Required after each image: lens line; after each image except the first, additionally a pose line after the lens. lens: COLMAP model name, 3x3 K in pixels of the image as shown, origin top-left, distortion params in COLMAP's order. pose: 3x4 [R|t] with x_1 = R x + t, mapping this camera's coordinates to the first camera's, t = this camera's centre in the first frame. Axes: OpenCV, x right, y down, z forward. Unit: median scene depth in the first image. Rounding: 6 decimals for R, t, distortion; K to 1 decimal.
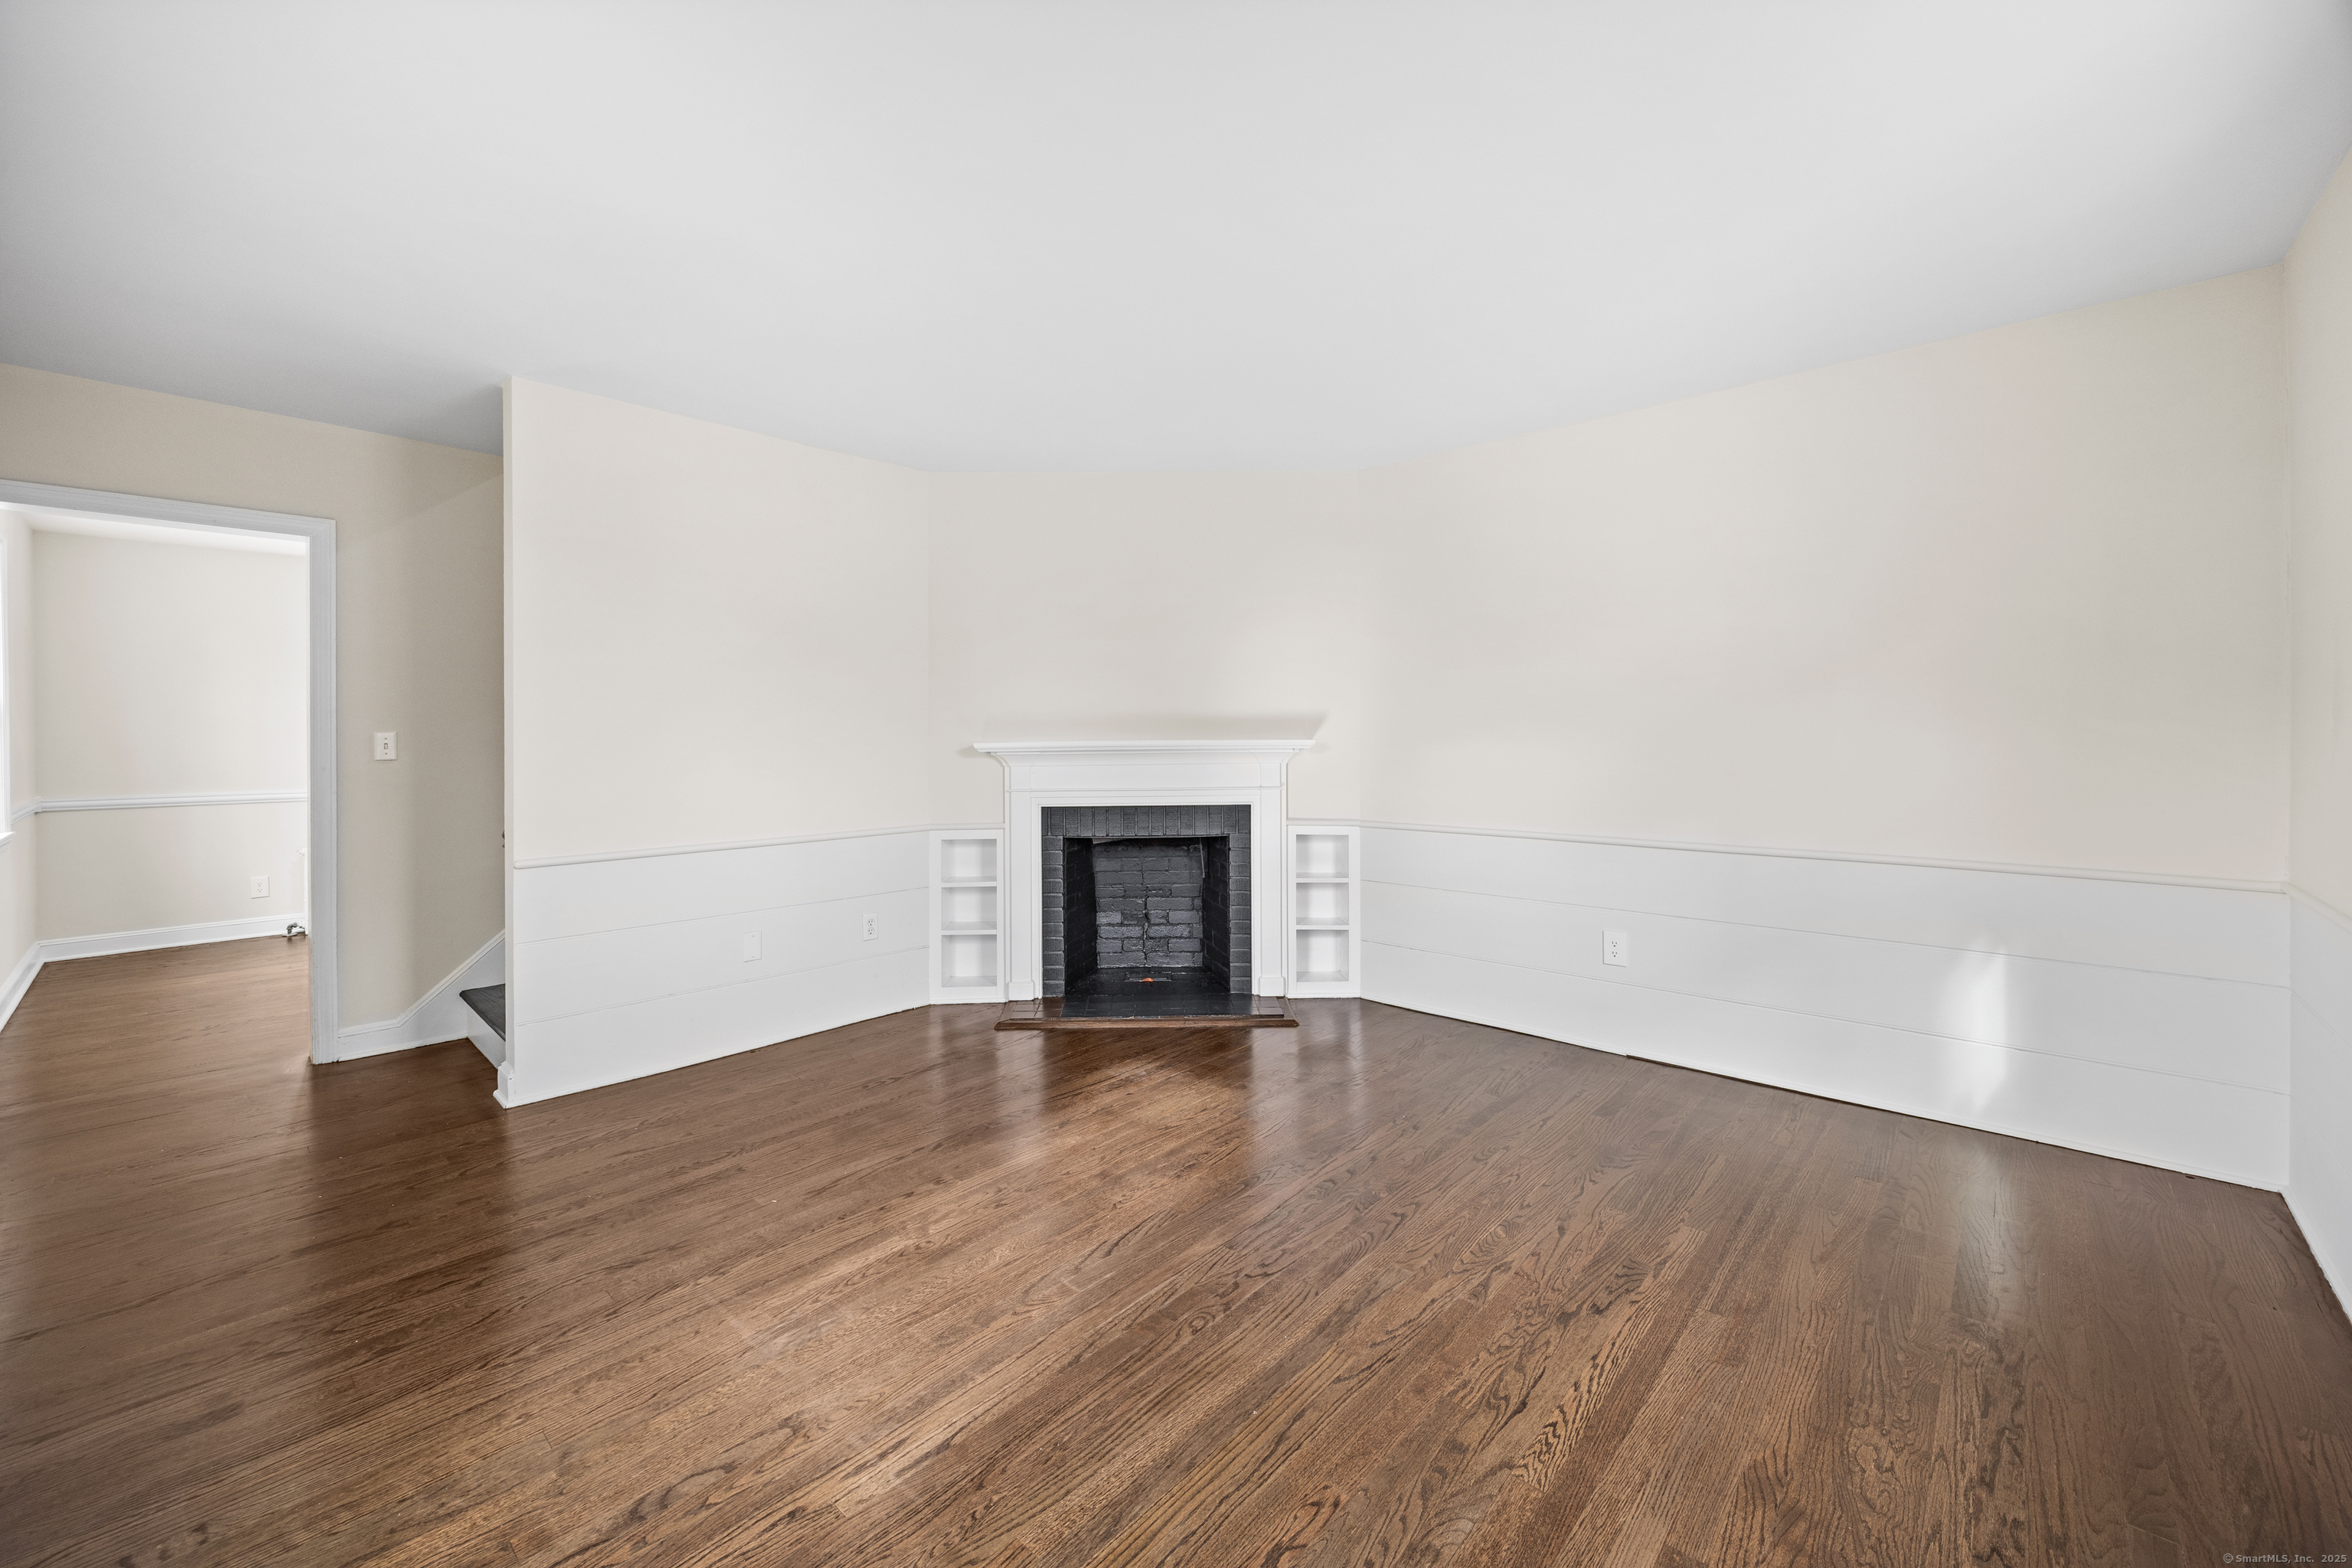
lens RADIAL K [[930.2, 0, 1190.4], [0, 930.2, 730.7], [0, 0, 1]] dist [-0.001298, 0.000214]
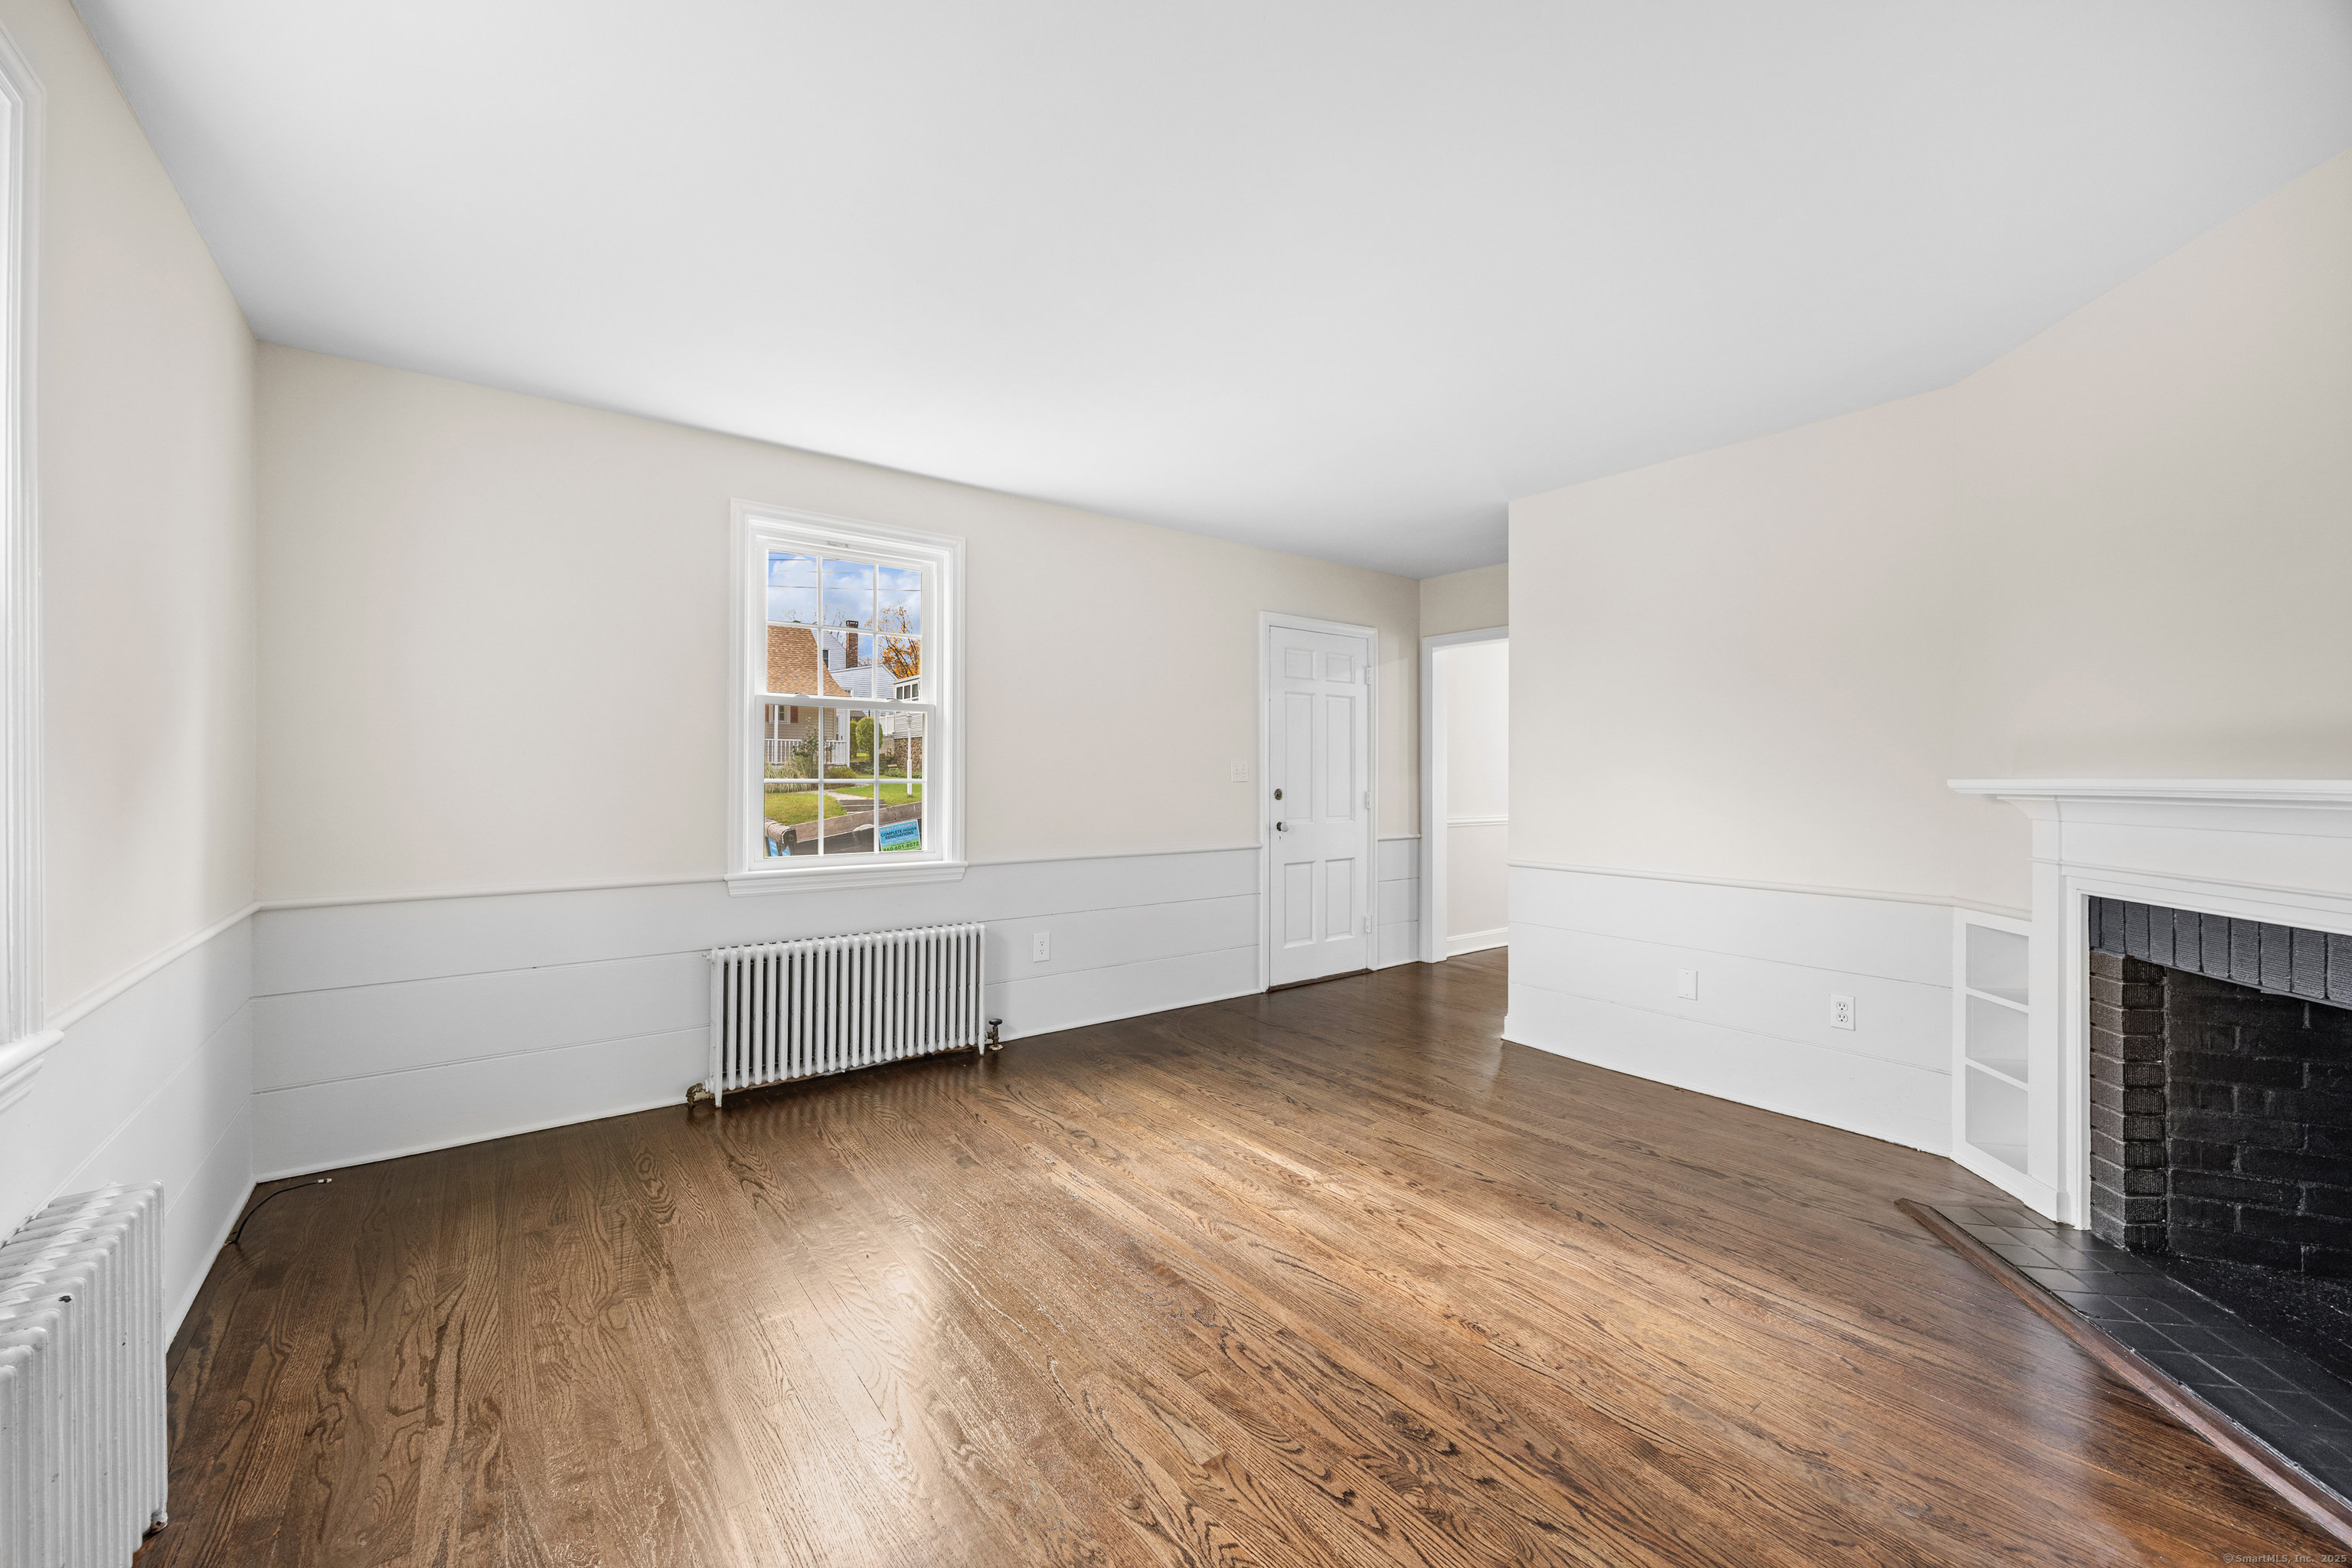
lens RADIAL K [[930.2, 0, 1180.8], [0, 930.2, 783.1], [0, 0, 1]] dist [-0.001298, 0.000214]
pose [[-0.190686, 0.018189, -0.981483, 0.820661], [0.003659, 0.999835, 0.017818, 0.002330], [0.981644, -0.000193, -0.190721, 0.937083]]
